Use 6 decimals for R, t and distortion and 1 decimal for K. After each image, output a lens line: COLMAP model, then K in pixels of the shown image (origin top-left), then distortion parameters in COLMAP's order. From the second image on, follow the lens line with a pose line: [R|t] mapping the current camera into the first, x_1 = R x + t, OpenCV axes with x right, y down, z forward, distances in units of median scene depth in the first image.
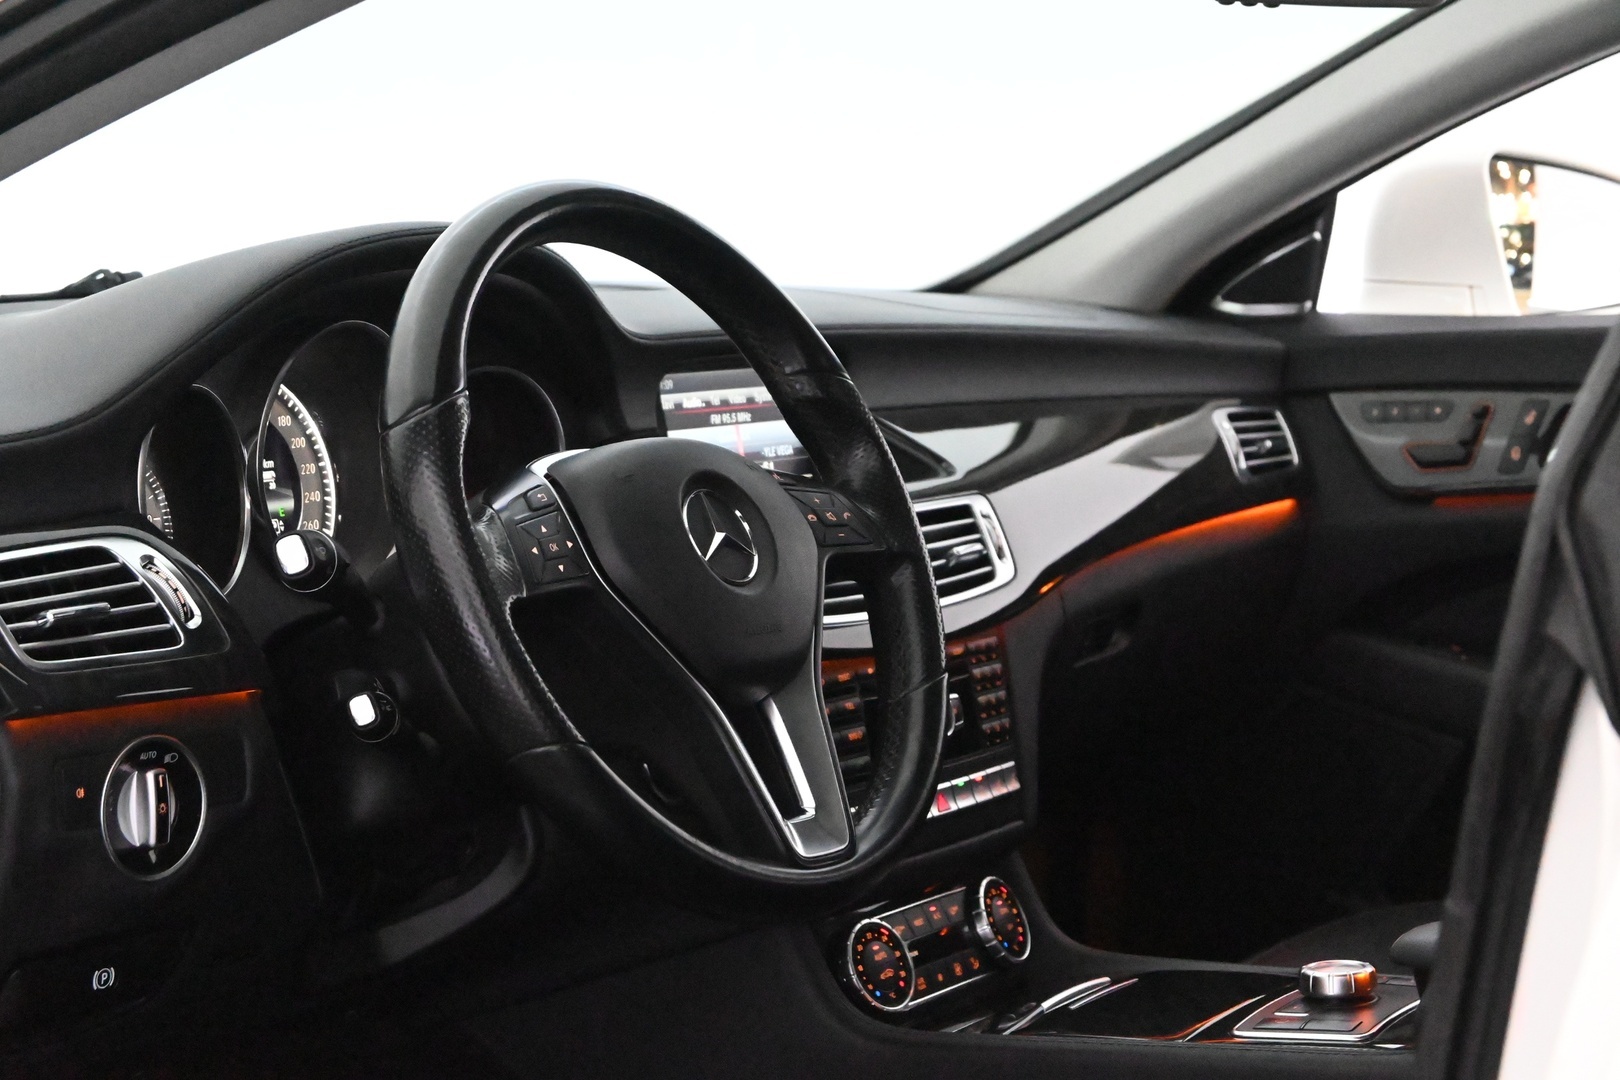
lens RADIAL K [[3449.8, 0, 810.0], [0, 3449.8, 540.0], [0, 0, 1]] dist [0.031737, 0.043353]
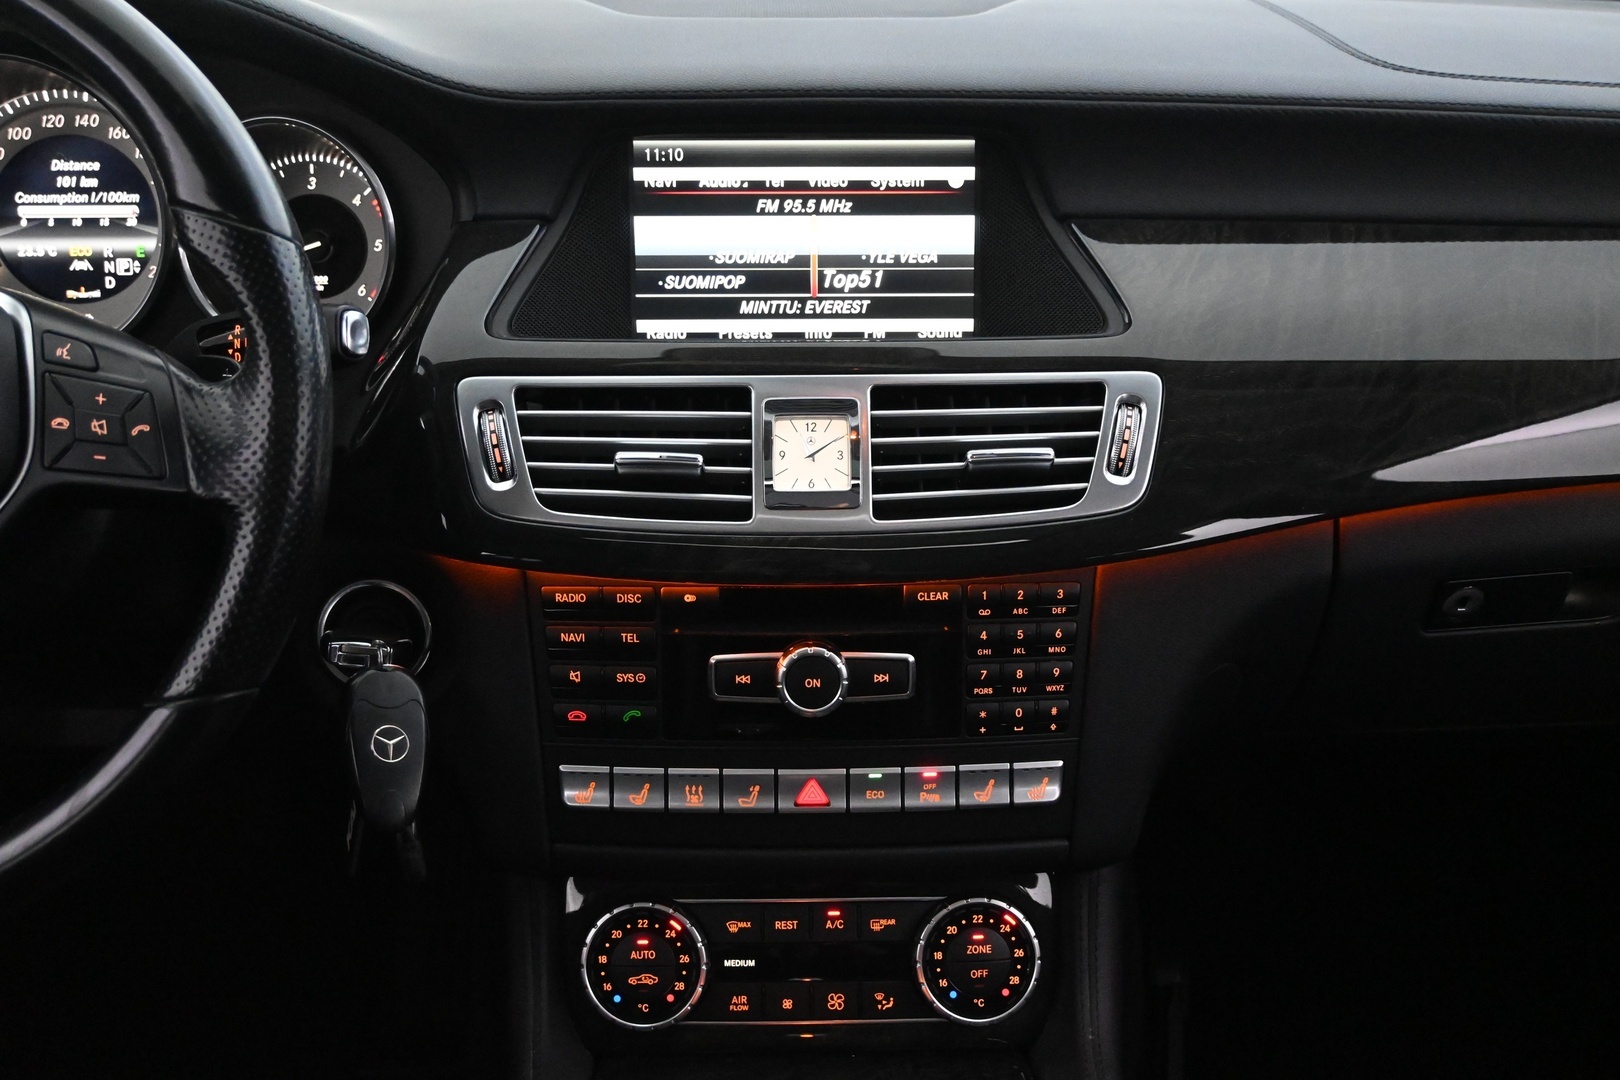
lens RADIAL K [[1876.1, 0, 810.0], [0, 1876.1, 540.0], [0, 0, 1]] dist [-0.000190, -0.021619]
pose [[0.549375, 0.298207, -0.780551, 0.322273], [-0.082742, 0.948971, 0.304315, -0.091750], [0.831469, -0.102599, 0.546015, 0.776293]]
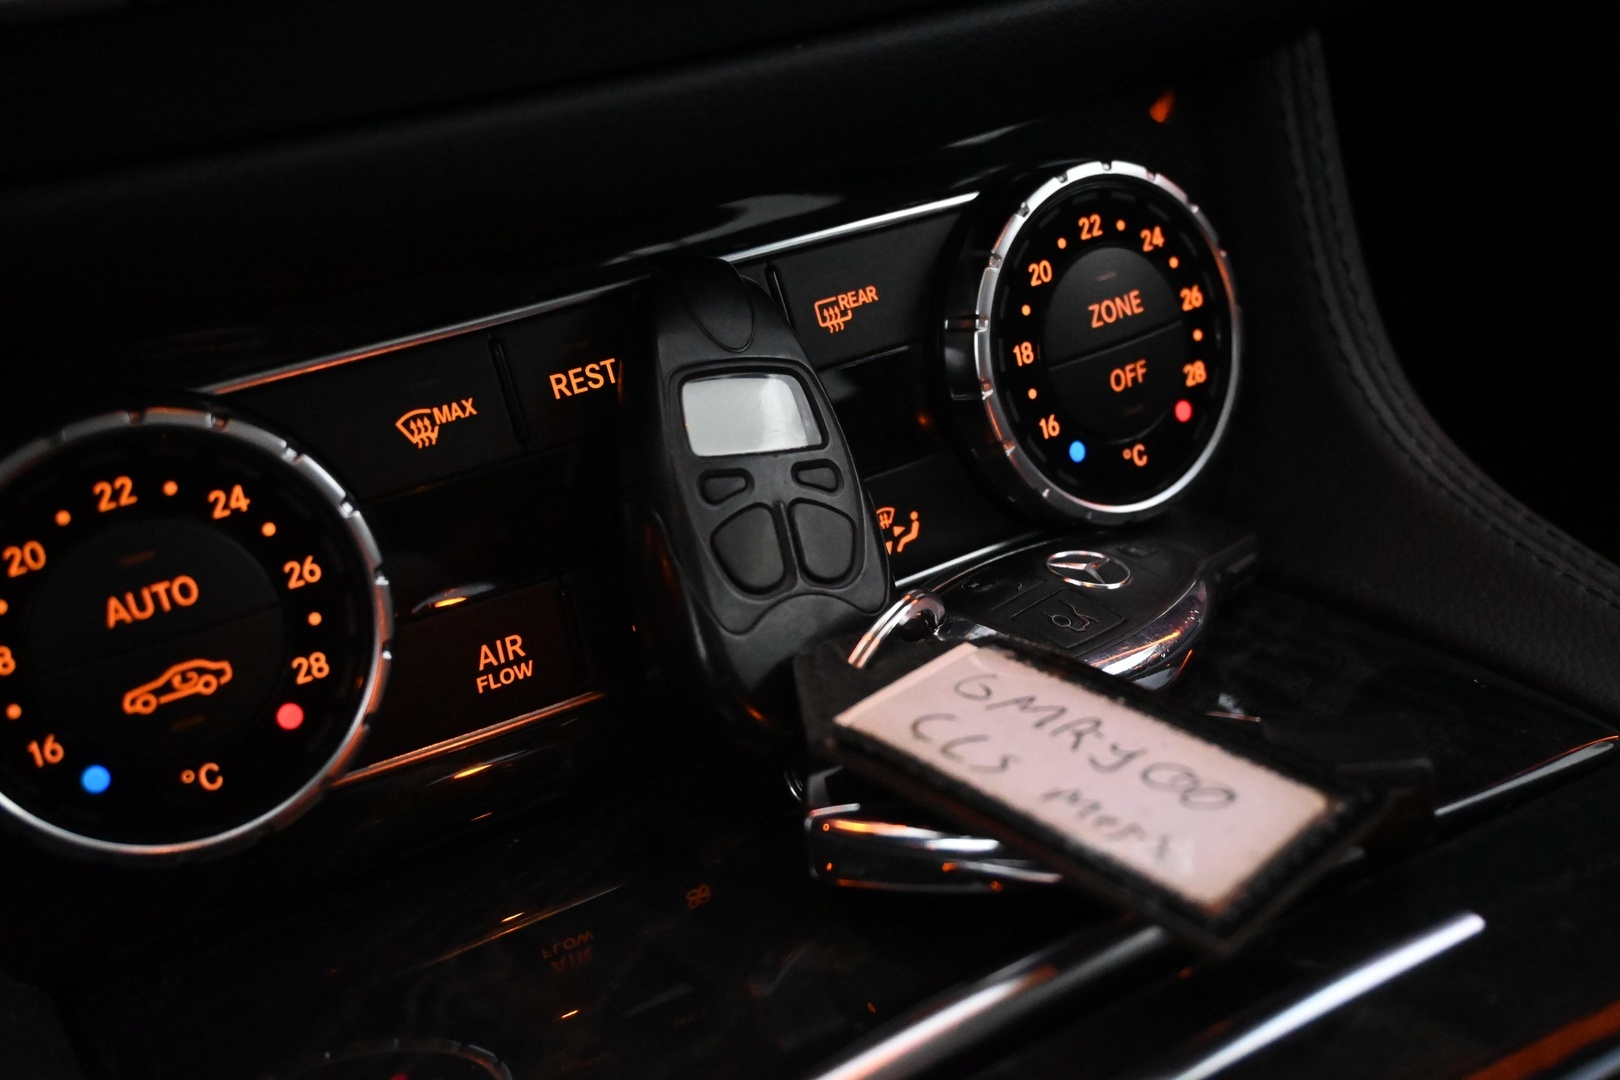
lens RADIAL K [[1876.1, 0, 810.0], [0, 1876.1, 540.0], [0, 0, 1]] dist [-0.000190, -0.021619]
pose [[0.895129, 0.241462, -0.374755, 0.092925], [-0.041840, 0.882410, 0.468617, 0.059866], [0.443840, -0.403792, 0.799973, 0.886406]]
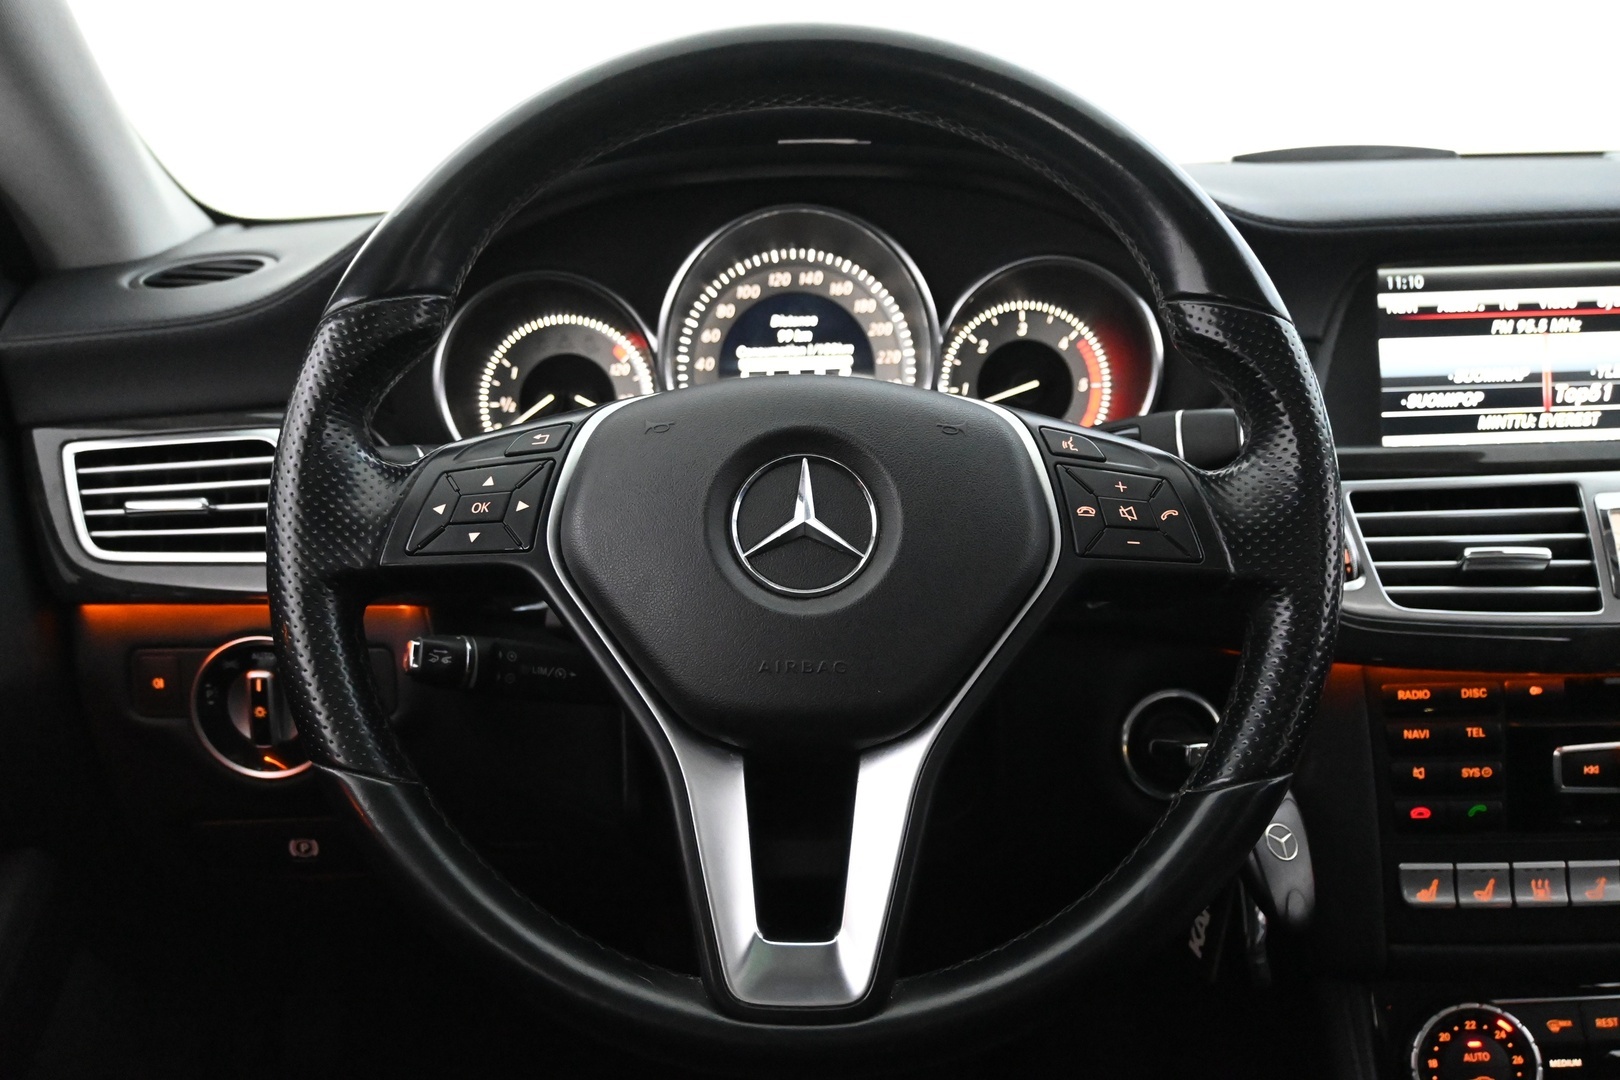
lens RADIAL K [[1638.2, 0, 810.0], [0, 1638.2, 540.0], [0, 0, 1]] dist [0.000799, -0.007209]
pose [[0.554951, 0.180153, -0.812142, 0.202215], [-0.051297, 0.981822, 0.182741, -0.047804], [0.830300, -0.059752, 0.554105, 0.652942]]
